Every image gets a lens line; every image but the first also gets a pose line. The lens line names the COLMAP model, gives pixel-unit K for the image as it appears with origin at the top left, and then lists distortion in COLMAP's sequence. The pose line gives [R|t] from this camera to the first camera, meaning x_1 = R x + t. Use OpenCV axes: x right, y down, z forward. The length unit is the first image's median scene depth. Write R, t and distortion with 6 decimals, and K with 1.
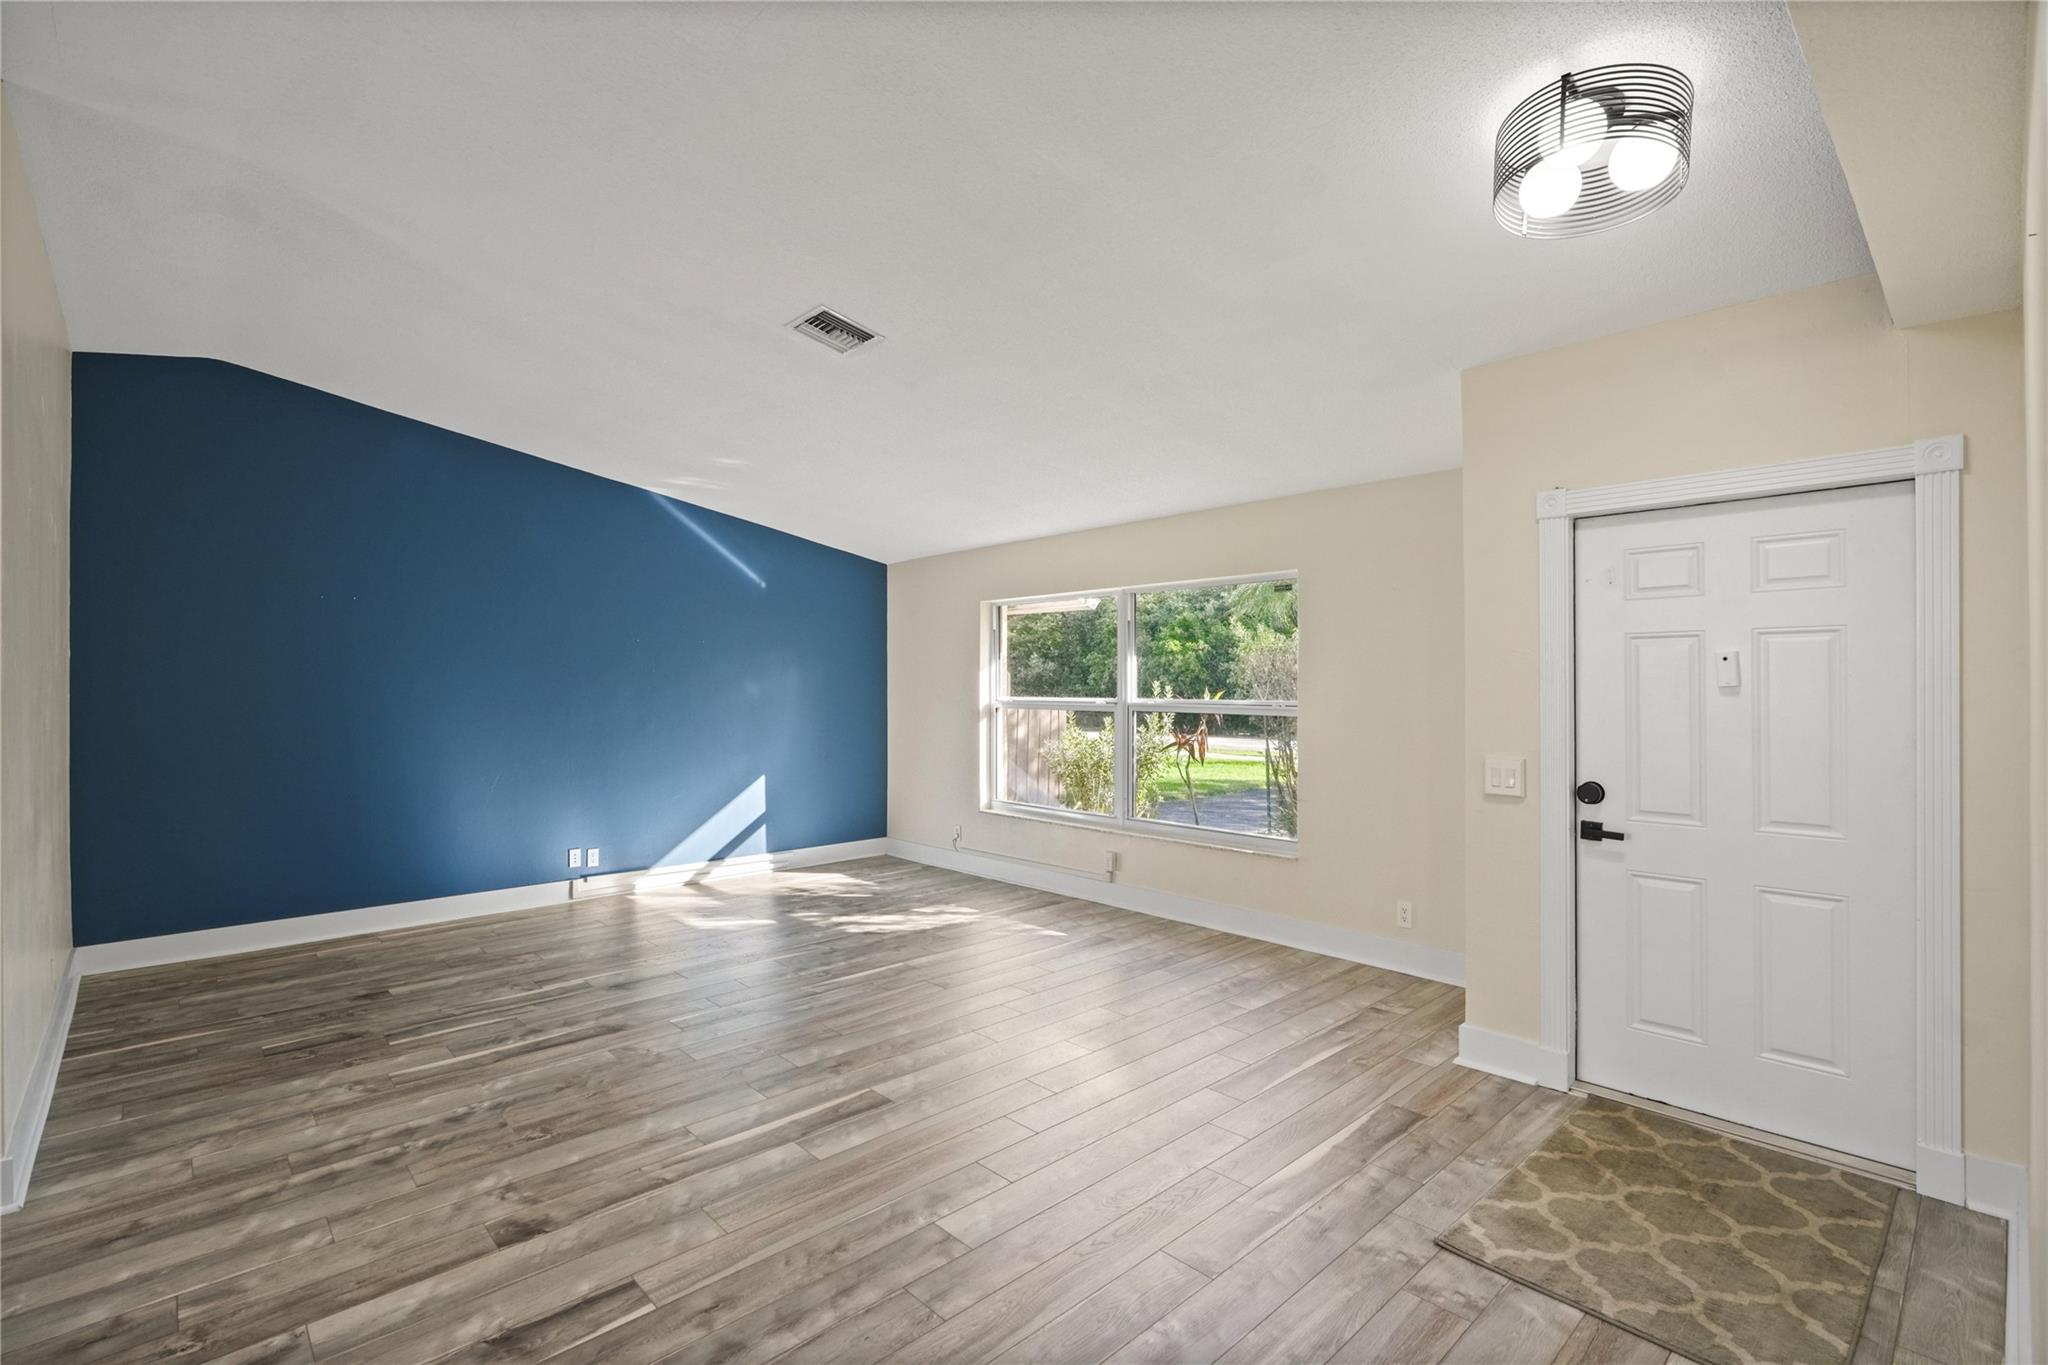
lens RADIAL K [[933.2, 0, 1023.8], [0, 933.2, 680.6], [0, 0, 1]] dist [-0.000143, -0.000219]
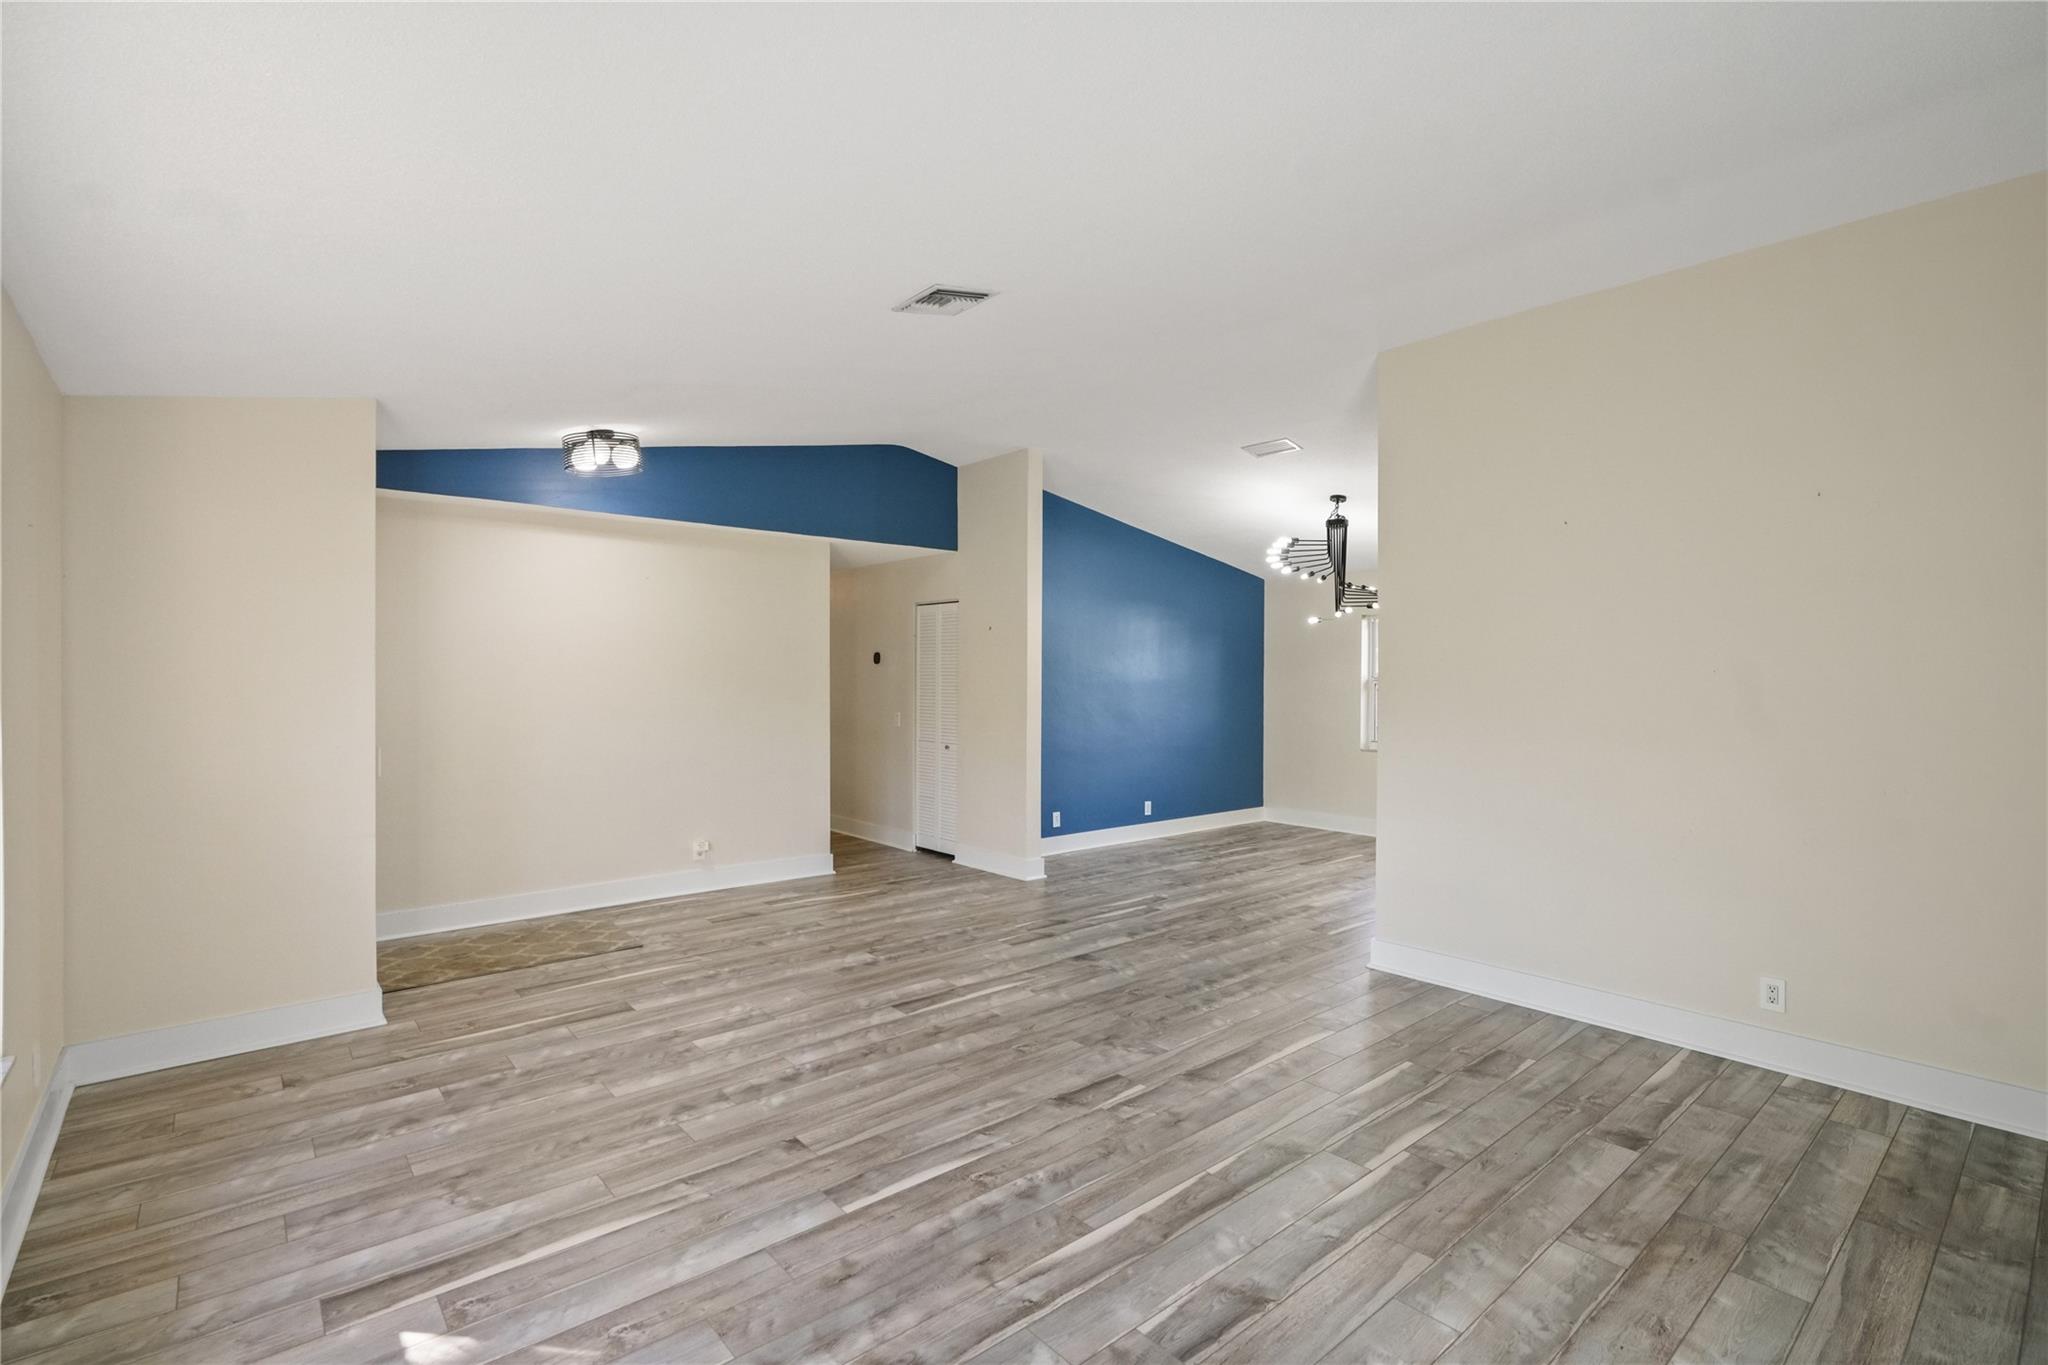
lens RADIAL K [[933.2, 0, 1024.3], [0, 933.2, 681.5], [0, 0, 1]] dist [-0.000143, -0.000219]
pose [[-0.999101, 0.000544, 0.042385, -0.356303], [0.000650, 0.999997, 0.002465, -0.001059], [-0.042383, 0.002491, -0.999098, 2.134578]]
